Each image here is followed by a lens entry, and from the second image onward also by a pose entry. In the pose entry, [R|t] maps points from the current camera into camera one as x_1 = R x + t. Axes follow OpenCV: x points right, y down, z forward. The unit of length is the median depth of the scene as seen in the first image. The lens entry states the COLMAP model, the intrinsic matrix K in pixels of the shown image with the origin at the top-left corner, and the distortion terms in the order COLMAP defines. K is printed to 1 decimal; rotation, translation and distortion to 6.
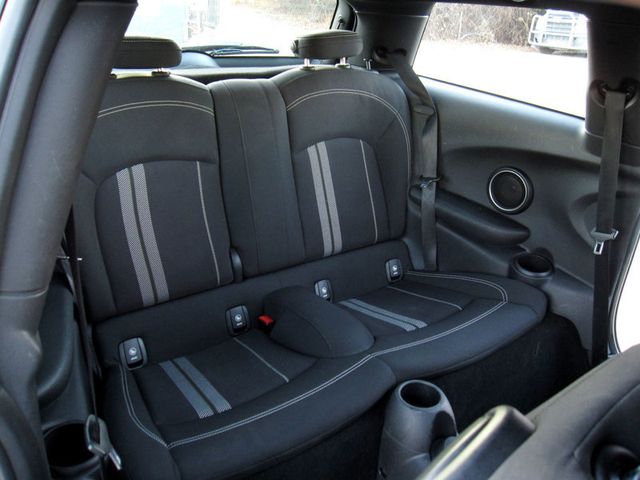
lens RADIAL K [[541.2, 0, 320.0], [0, 541.2, 240.0], [0, 0, 1]] dist [0.006423, 0.004977]
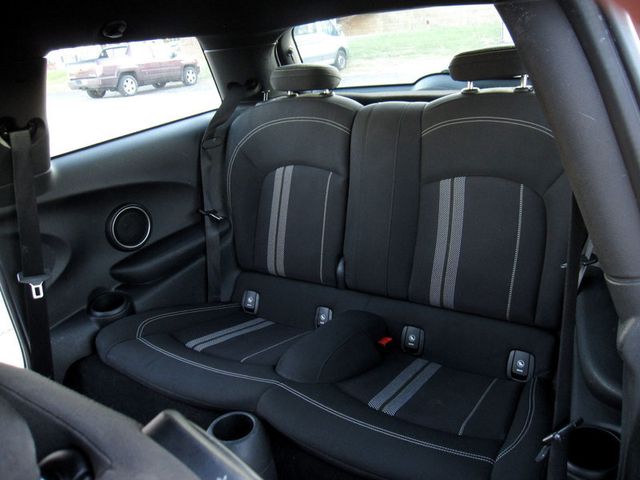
lens RADIAL K [[532.0, 0, 332.8], [0, 532.0, 237.3], [0, 0, 1]] dist [-0.058311, 0.022211]
pose [[0.368189, 0.263032, -0.891769, 0.711607], [-0.270696, 0.947922, 0.167831, -0.180008], [0.889472, 0.179605, 0.420216, 0.495611]]
